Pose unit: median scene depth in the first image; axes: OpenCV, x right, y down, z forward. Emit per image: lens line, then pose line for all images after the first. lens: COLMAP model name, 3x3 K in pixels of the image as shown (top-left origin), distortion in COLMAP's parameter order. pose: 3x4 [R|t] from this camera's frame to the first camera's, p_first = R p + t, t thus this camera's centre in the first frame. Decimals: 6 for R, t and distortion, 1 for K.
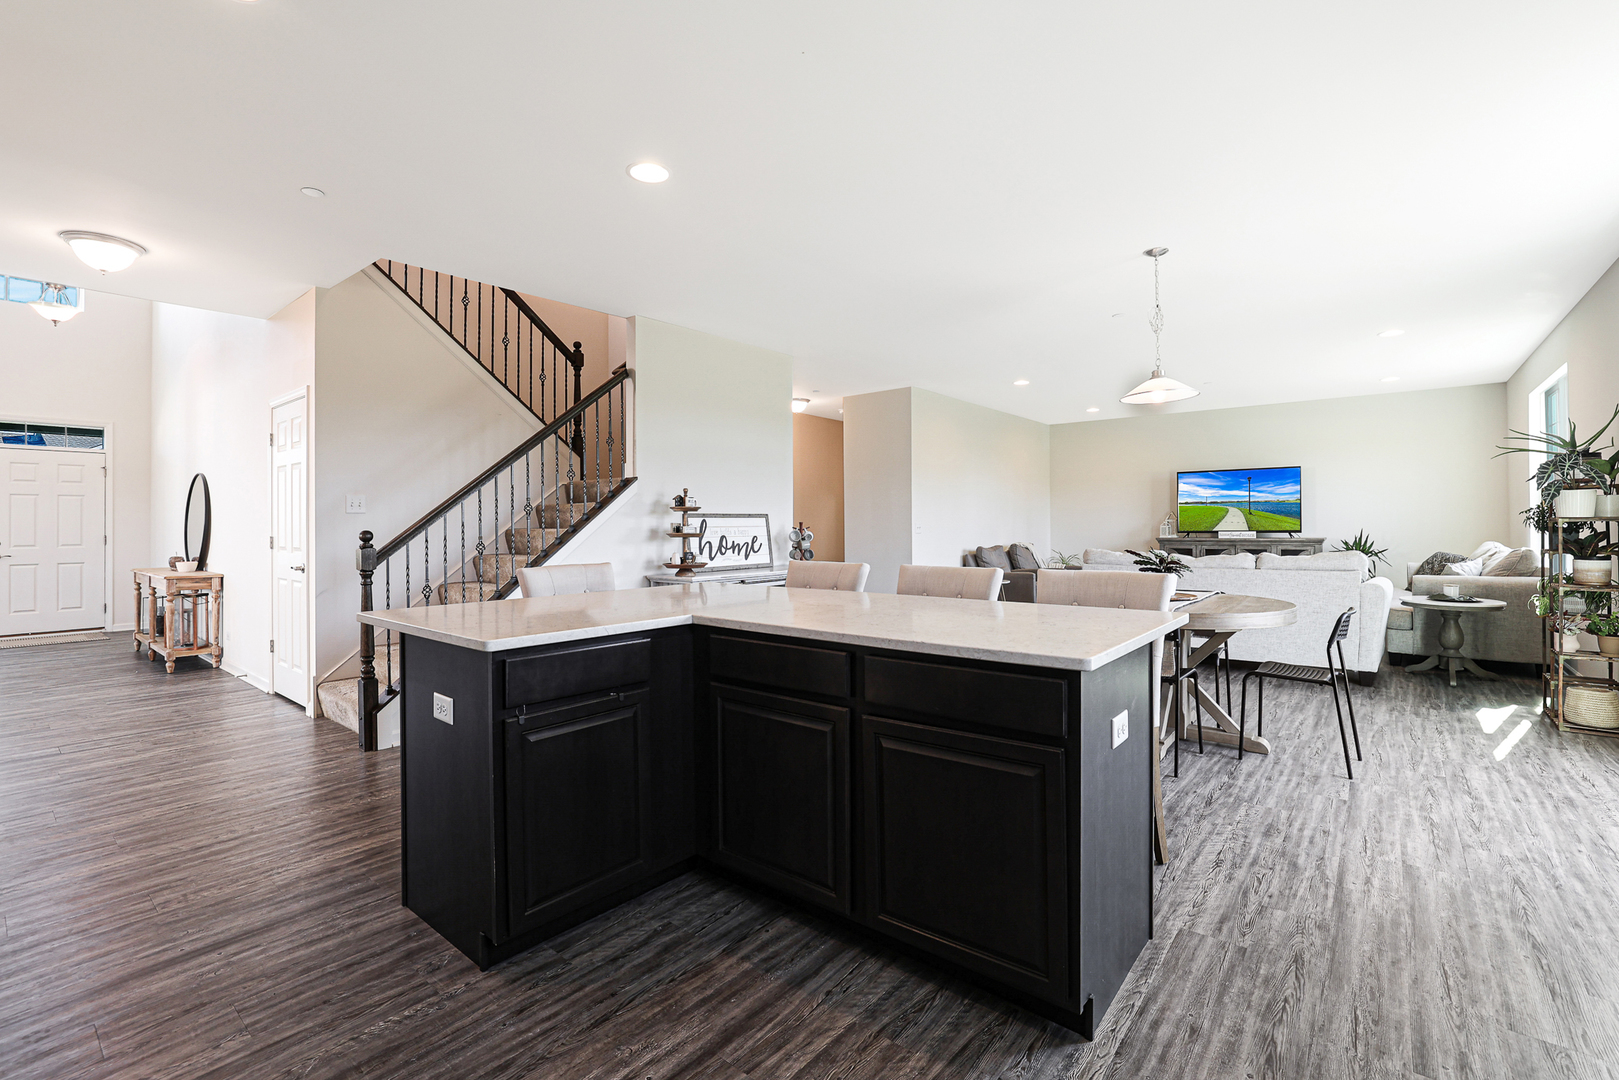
lens RADIAL K [[713.2, 0, 808.8], [0, 713.2, 526.7], [0, 0, 1]] dist [-0.031565, 0.018016]
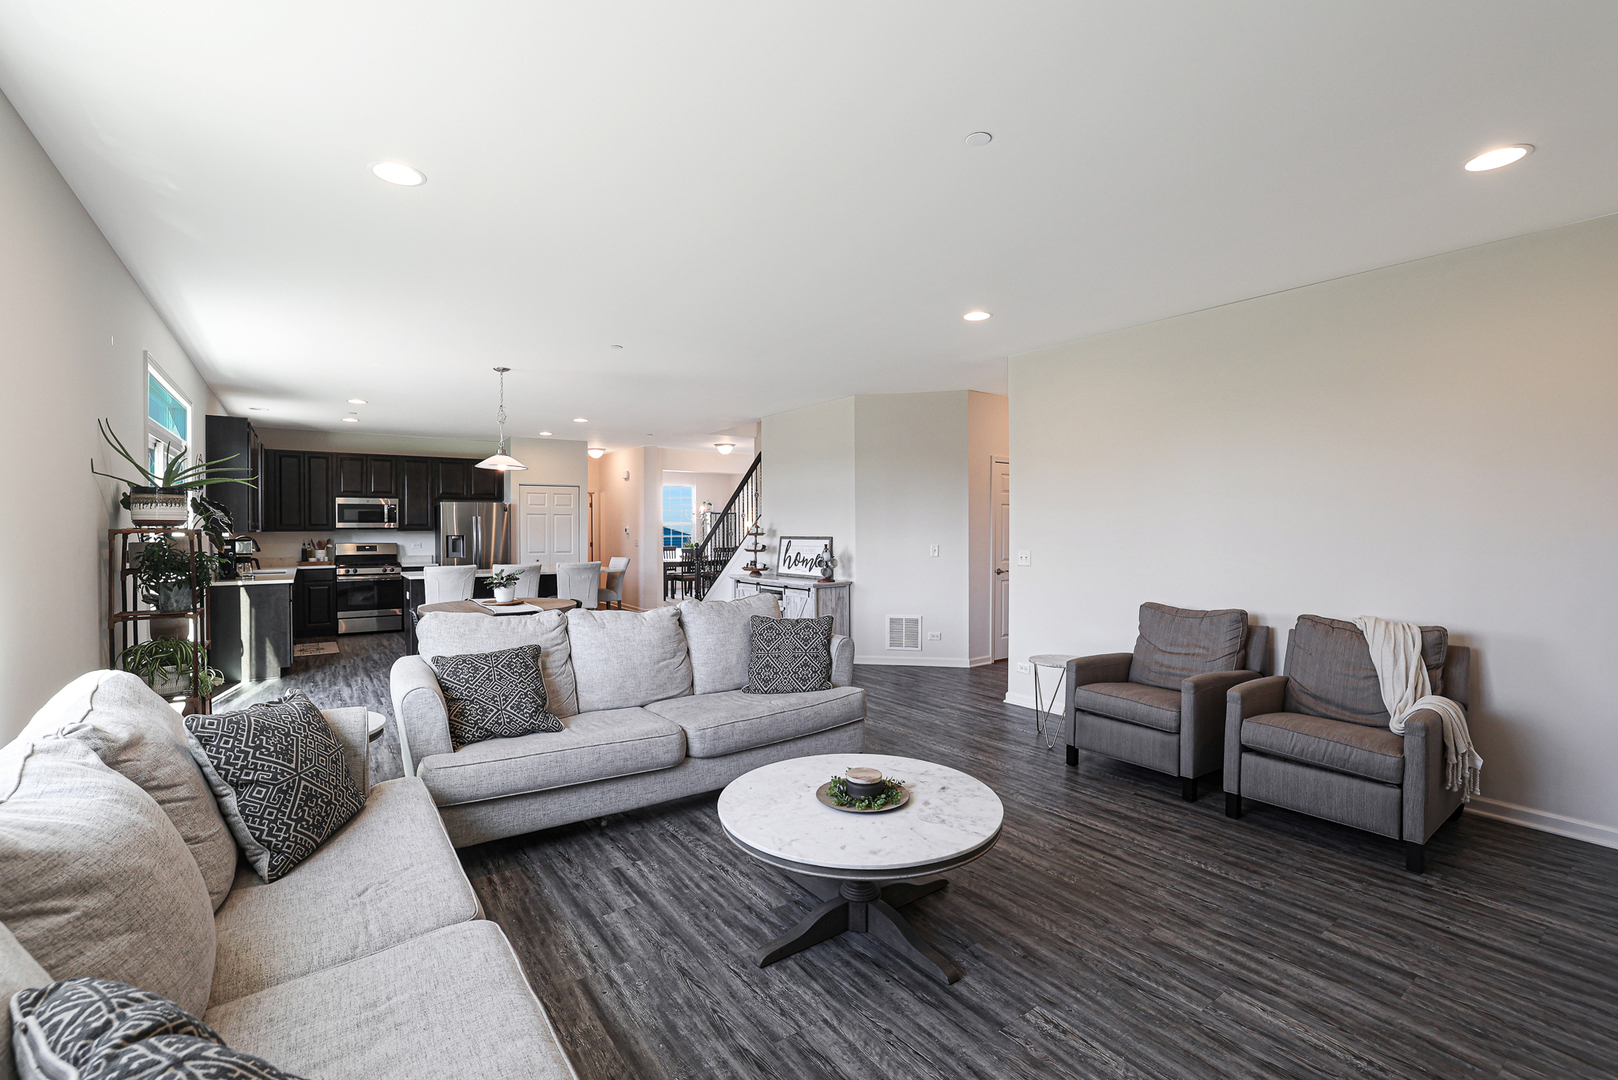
lens RADIAL K [[712.8, 0, 808.3], [0, 712.8, 526.7], [0, 0, 1]] dist [-0.031565, 0.018016]
pose [[-0.262944, 0.004882, -0.964799, 1.214699], [-0.000796, 0.999986, 0.005277, -0.044708], [0.964811, 0.002156, -0.262936, 1.382275]]
